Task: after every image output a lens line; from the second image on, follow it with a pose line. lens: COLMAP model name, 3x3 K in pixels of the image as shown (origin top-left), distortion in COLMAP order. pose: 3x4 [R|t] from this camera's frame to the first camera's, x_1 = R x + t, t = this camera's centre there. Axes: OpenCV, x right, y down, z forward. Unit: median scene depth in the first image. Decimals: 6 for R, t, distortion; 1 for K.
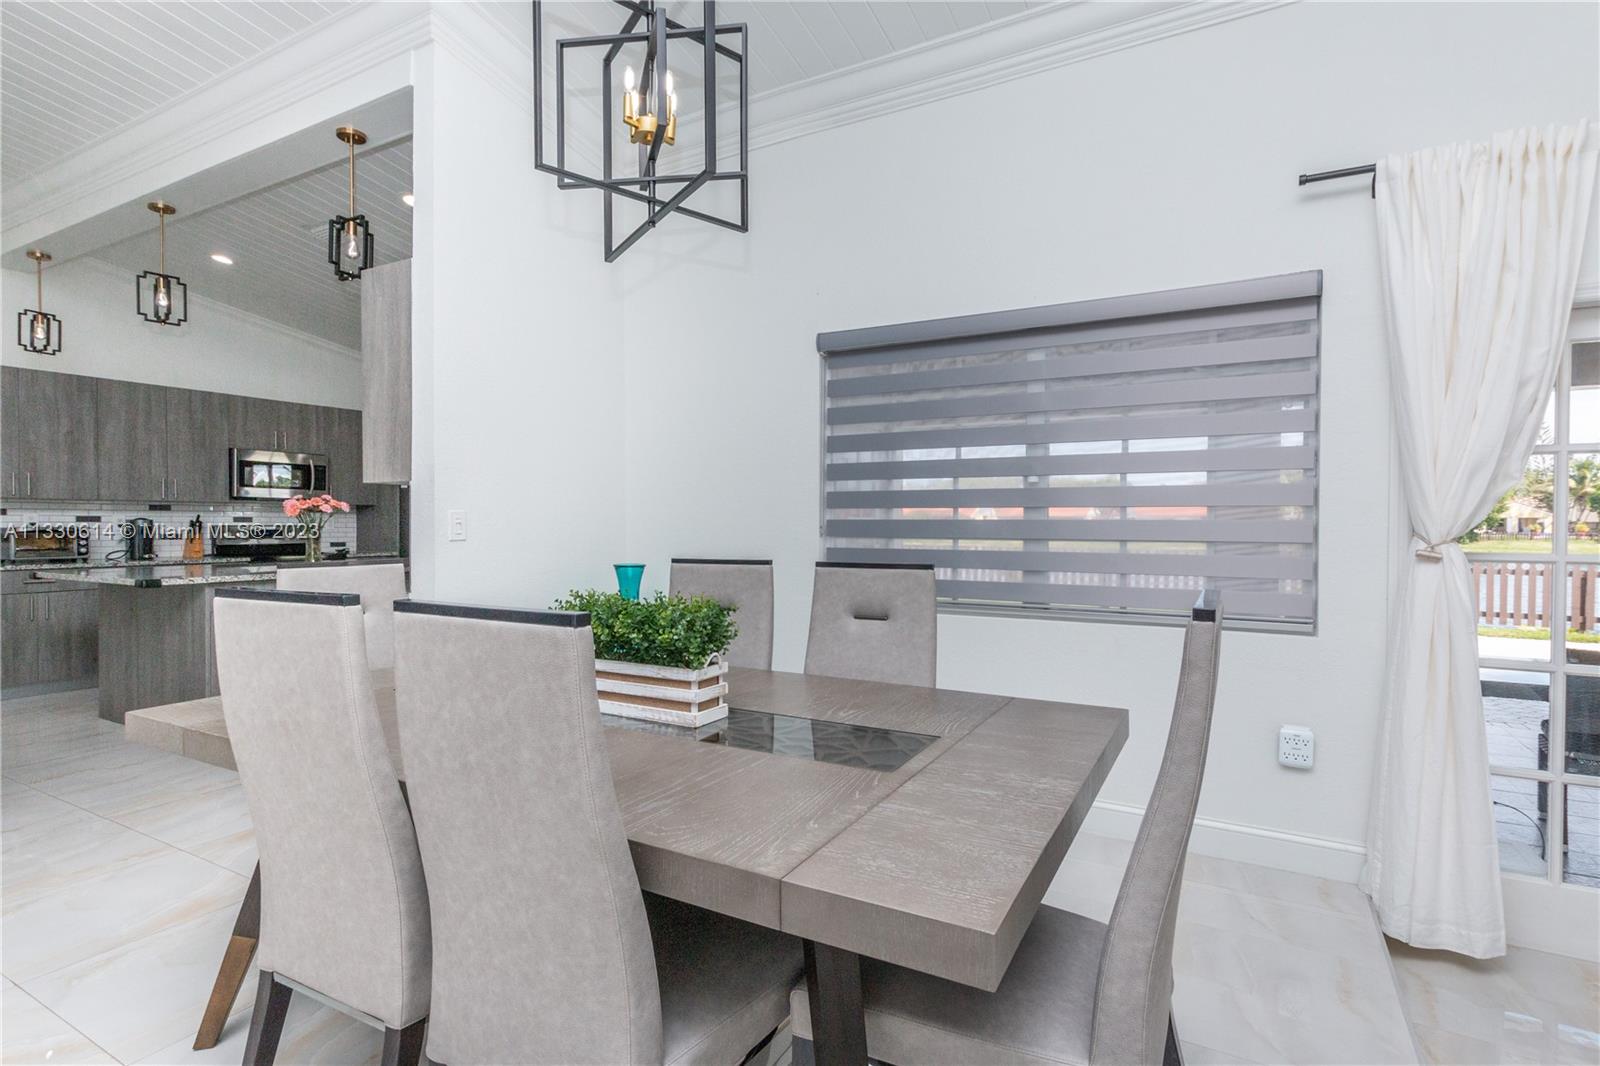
lens RADIAL K [[755.0, 0, 844.9], [0, 755.0, 531.0], [0, 0, 1]] dist [-0.000013, -0.002113]
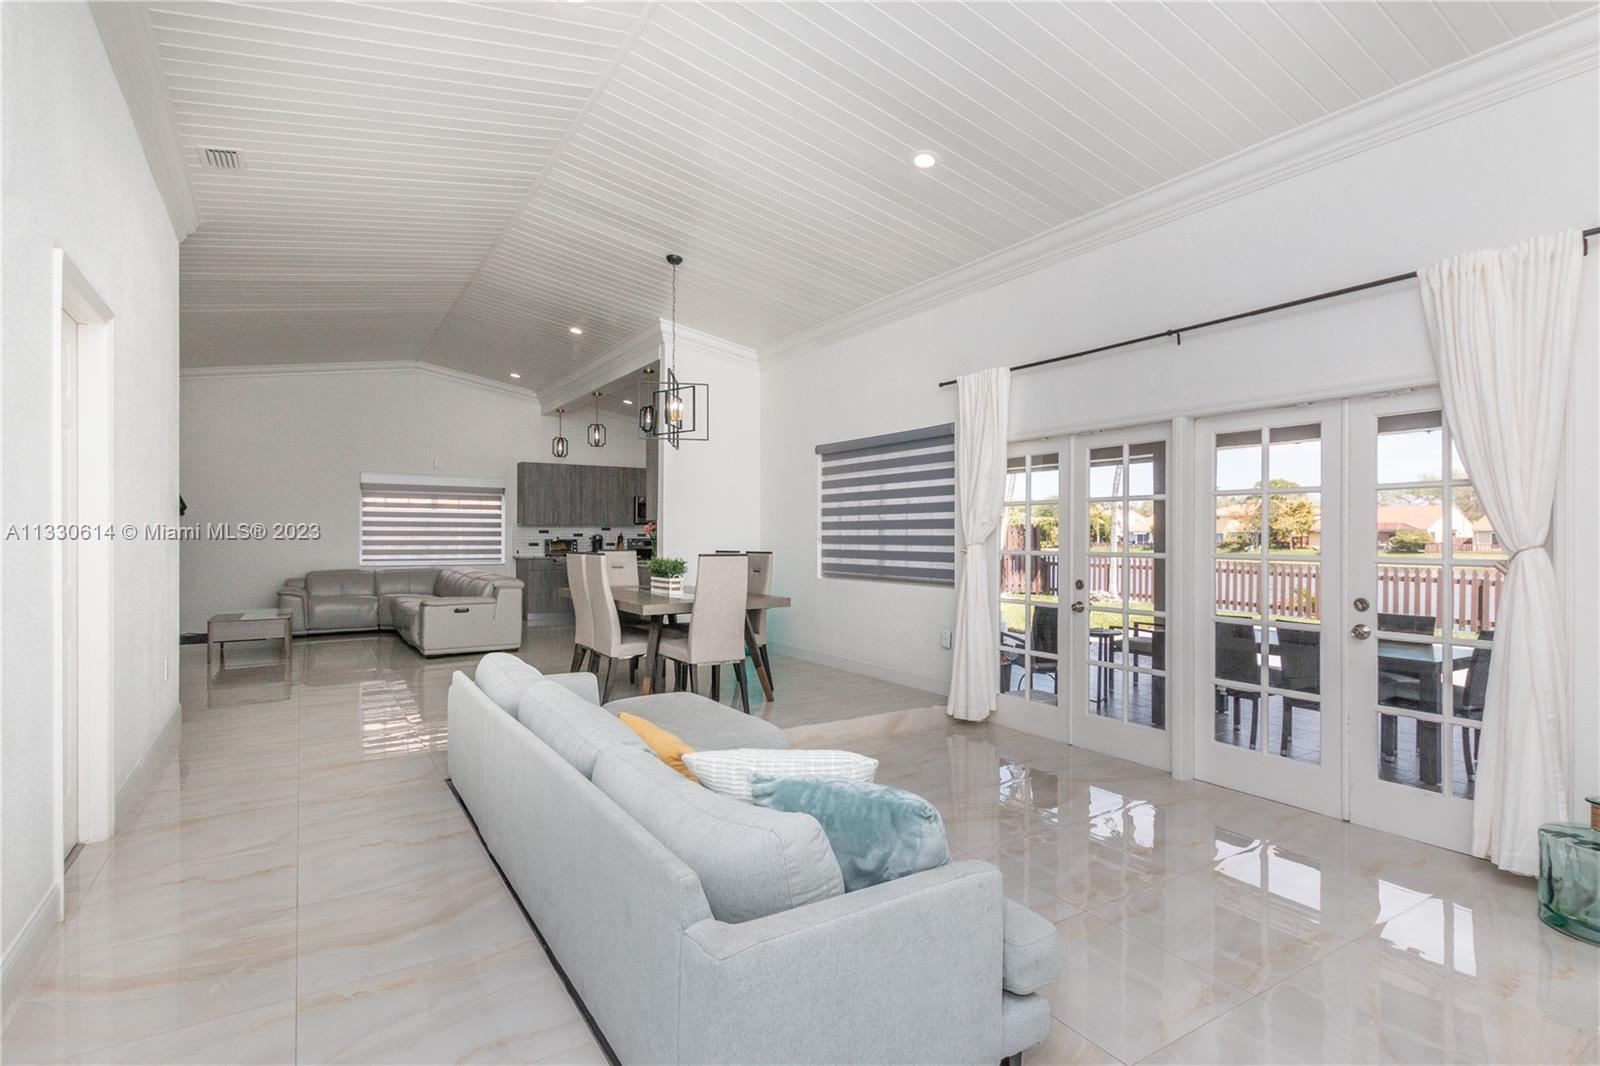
lens RADIAL K [[755.0, 0, 800.3], [0, 755.0, 535.8], [0, 0, 1]] dist [-0.000013, -0.002113]
pose [[0.861804, 0.000786, -0.507240, 0.906843], [-0.008005, 0.999895, -0.012051, 0.010395], [0.507178, 0.014446, 0.861720, -0.745770]]
